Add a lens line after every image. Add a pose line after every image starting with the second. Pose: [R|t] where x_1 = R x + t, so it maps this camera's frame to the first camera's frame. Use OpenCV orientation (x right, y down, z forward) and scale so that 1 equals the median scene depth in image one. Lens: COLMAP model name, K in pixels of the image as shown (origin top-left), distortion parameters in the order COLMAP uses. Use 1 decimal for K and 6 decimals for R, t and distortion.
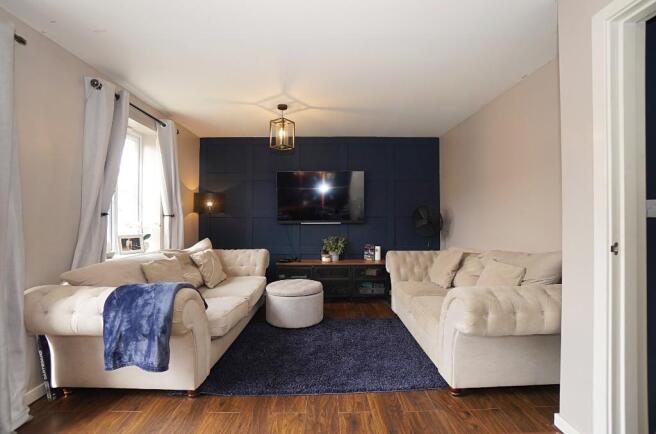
lens RADIAL K [[292.5, 0, 337.9], [0, 292.5, 217.5], [0, 0, 1]] dist [-0.052938, 0.009126]
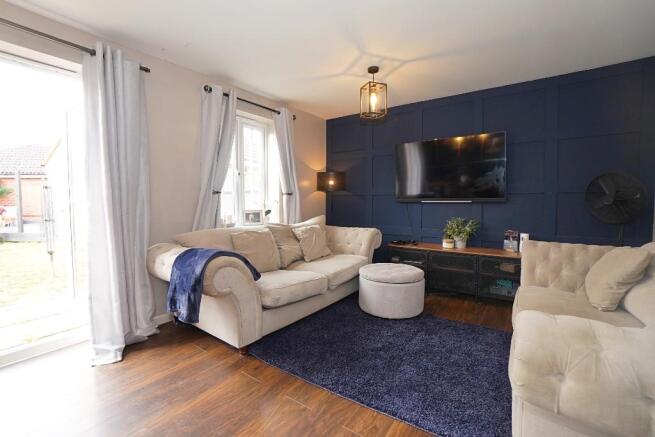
lens RADIAL K [[292.0, 0, 325.8], [0, 292.0, 215.7], [0, 0, 1]] dist [-0.052938, 0.009126]
pose [[0.791270, 0.032282, -0.610615, 0.254700], [0.004732, 0.998252, 0.058908, 0.013264], [0.611449, -0.049502, 0.789734, 0.198331]]
